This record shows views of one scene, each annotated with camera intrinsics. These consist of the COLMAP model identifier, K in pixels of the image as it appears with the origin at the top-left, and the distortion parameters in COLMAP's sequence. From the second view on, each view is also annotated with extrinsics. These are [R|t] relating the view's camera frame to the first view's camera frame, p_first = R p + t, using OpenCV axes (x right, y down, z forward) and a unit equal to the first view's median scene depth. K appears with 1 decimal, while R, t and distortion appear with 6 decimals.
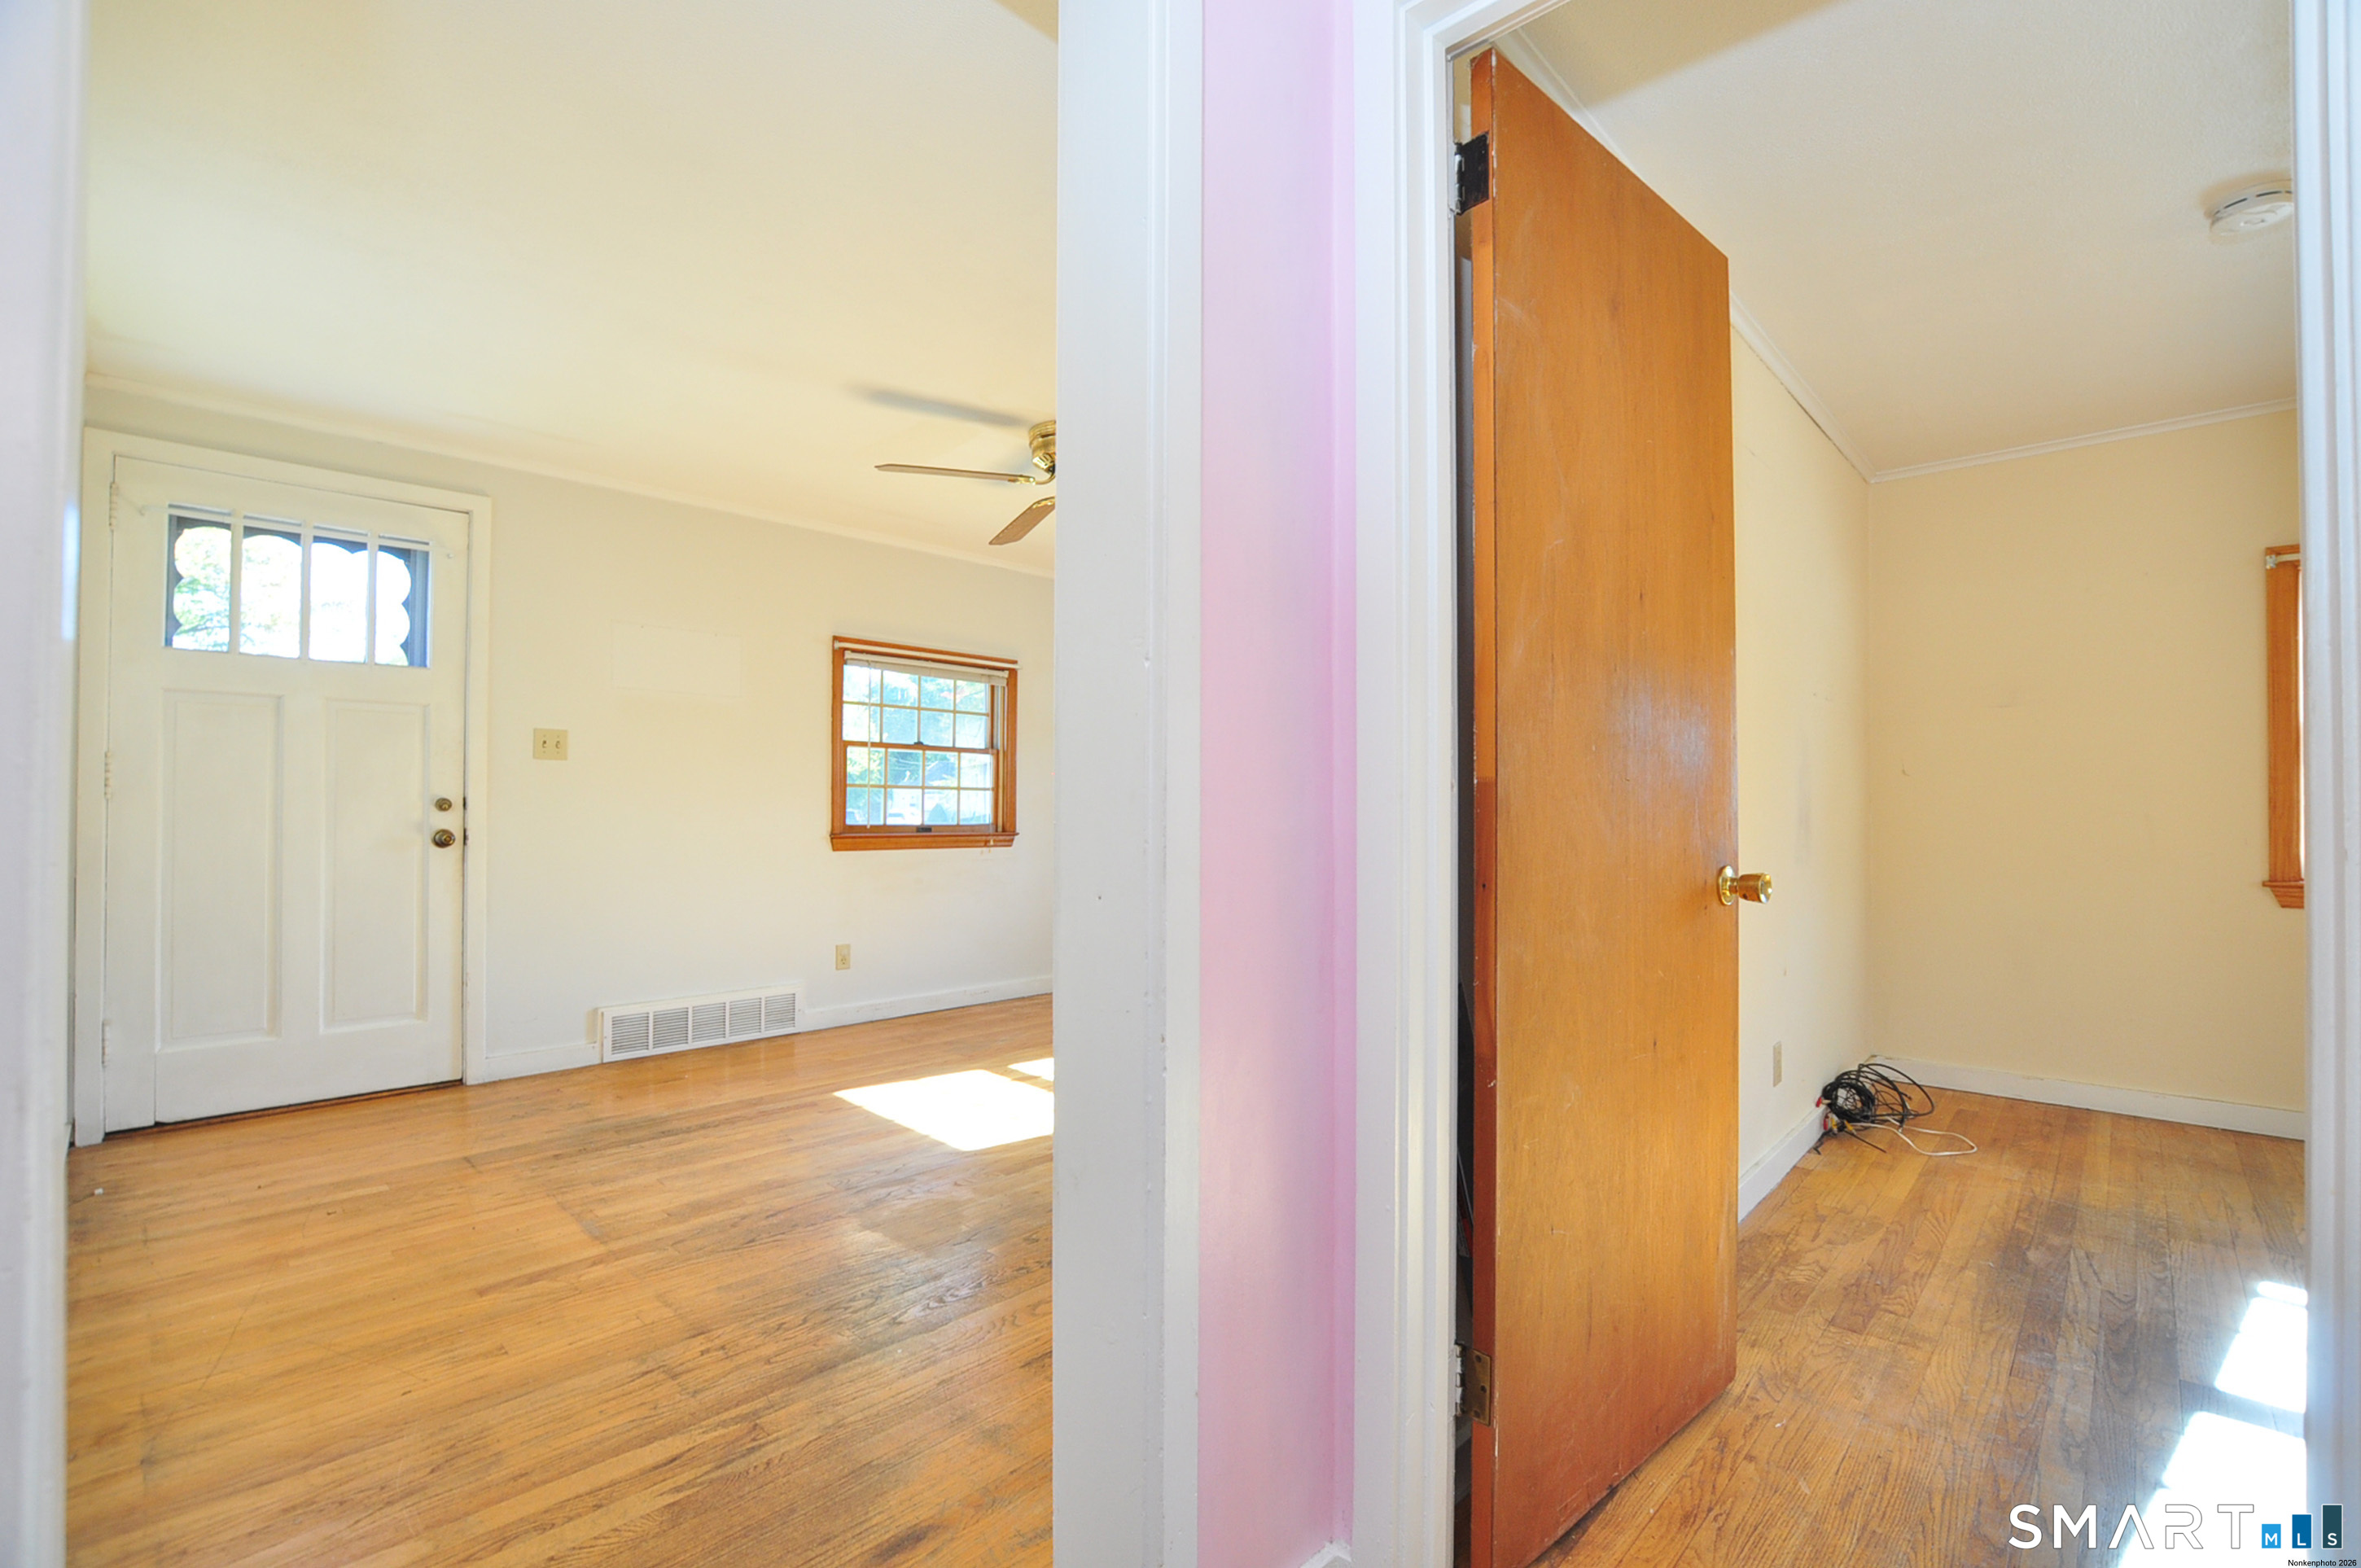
lens RADIAL K [[1036.0, 0, 1177.2], [0, 1036.0, 792.9], [0, 0, 1]] dist [-0.029759, 0.000501]
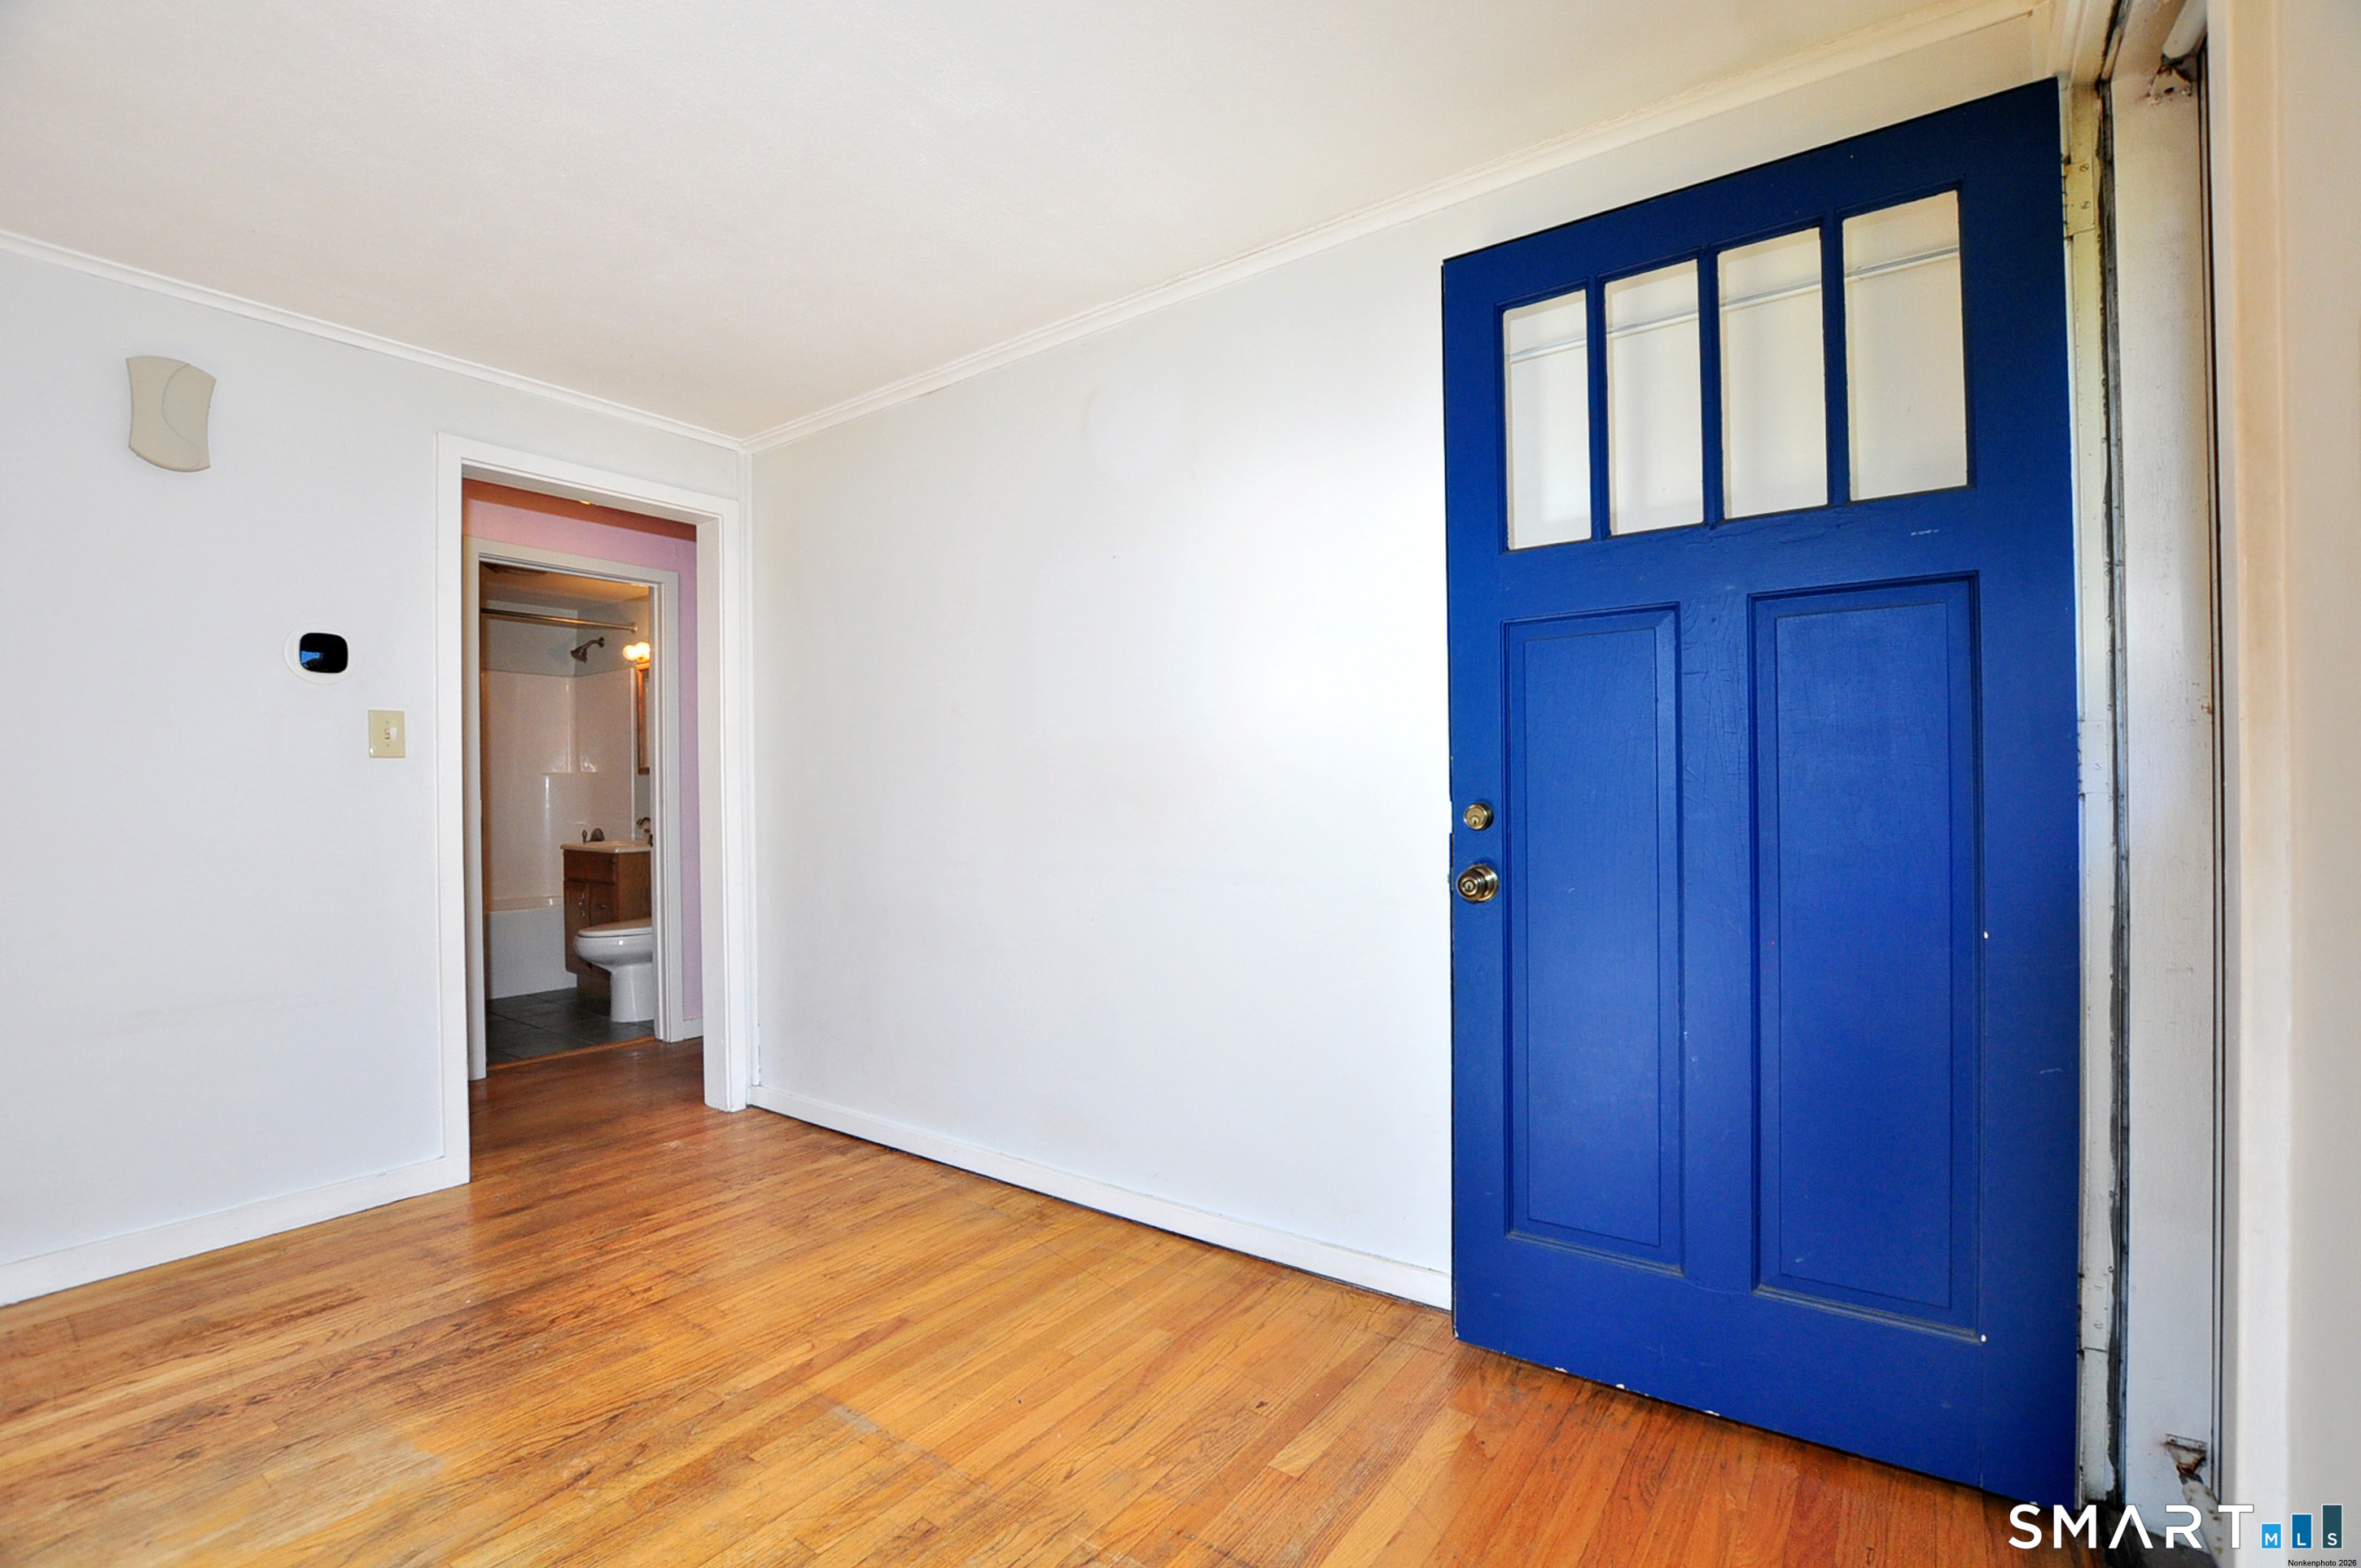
lens RADIAL K [[1036.0, 0, 1177.2], [0, 1036.0, 792.9], [0, 0, 1]] dist [-0.029759, 0.000501]
pose [[-0.991057, 0.006358, -0.133287, -0.703418], [0.008128, 0.999886, -0.012746, 0.001731], [0.133190, -0.013715, -0.990996, 1.733874]]
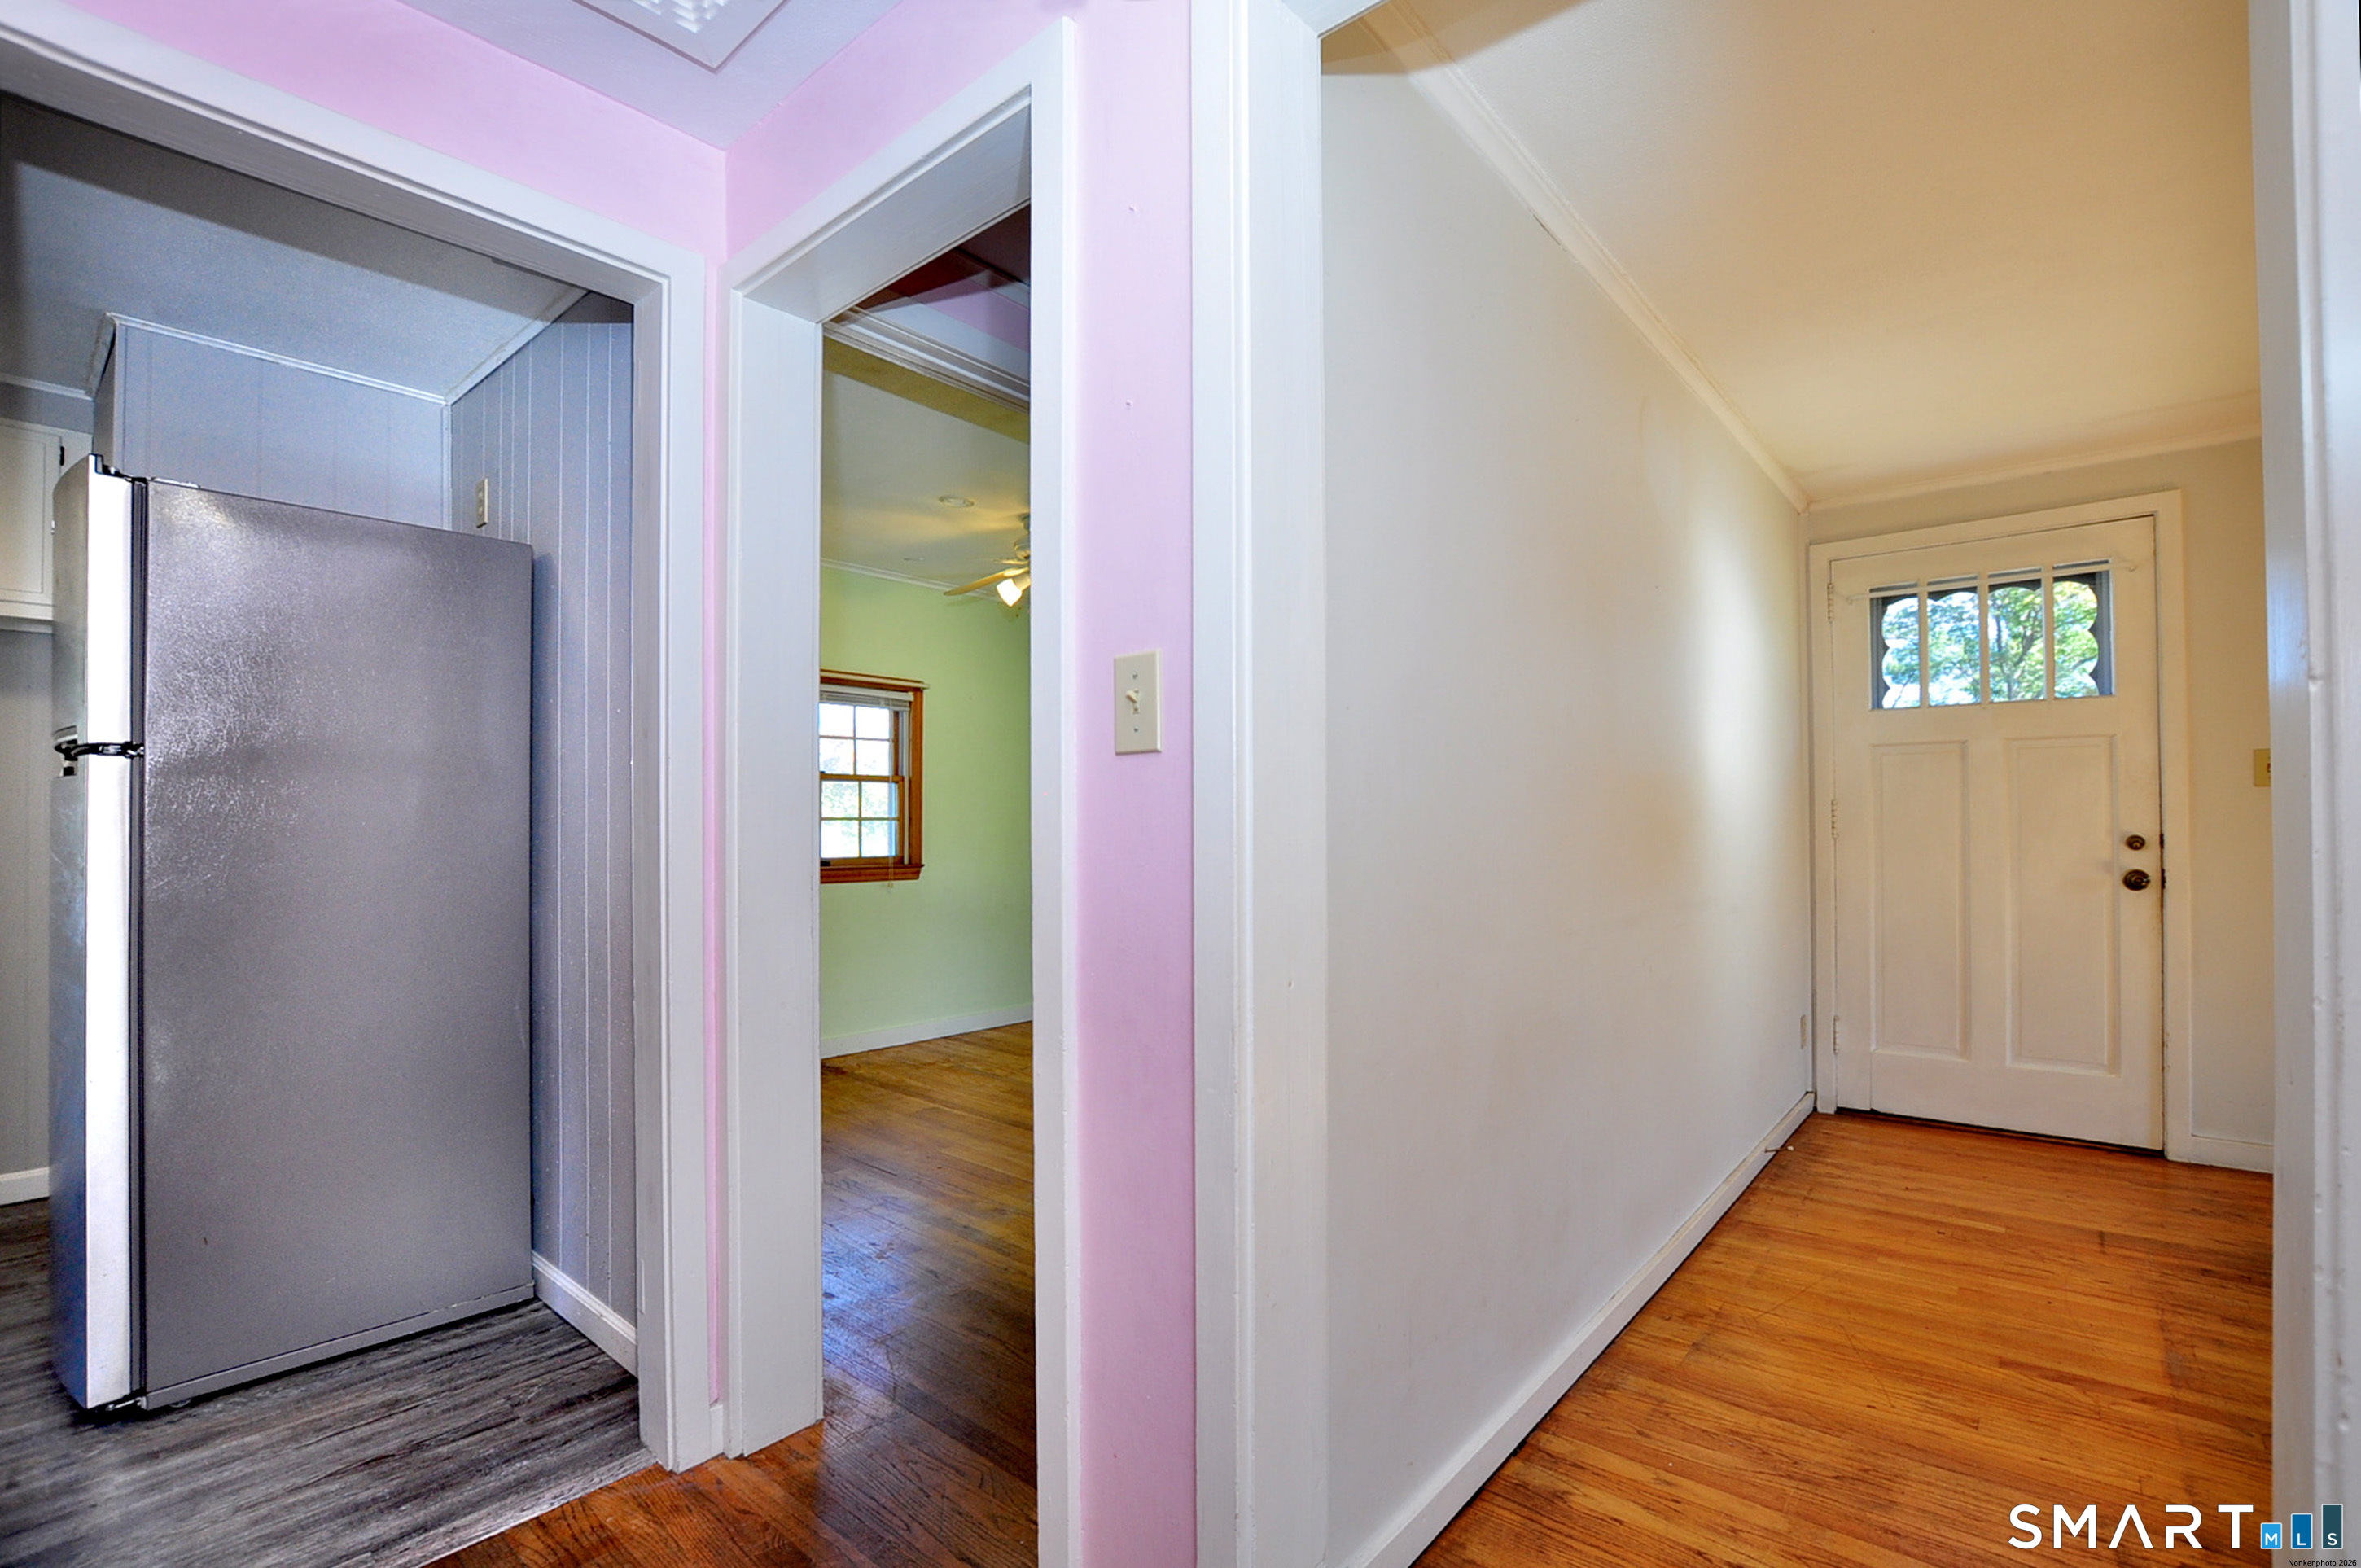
lens RADIAL K [[1053.5, 0, 1196.1], [0, 1053.5, 797.7], [0, 0, 1]] dist [-0.025139, 0.000399]
pose [[0.062270, -0.031034, -0.997577, 0.221100], [0.018524, 0.999380, -0.029933, -0.024691], [0.997887, -0.016615, 0.062806, 0.157799]]
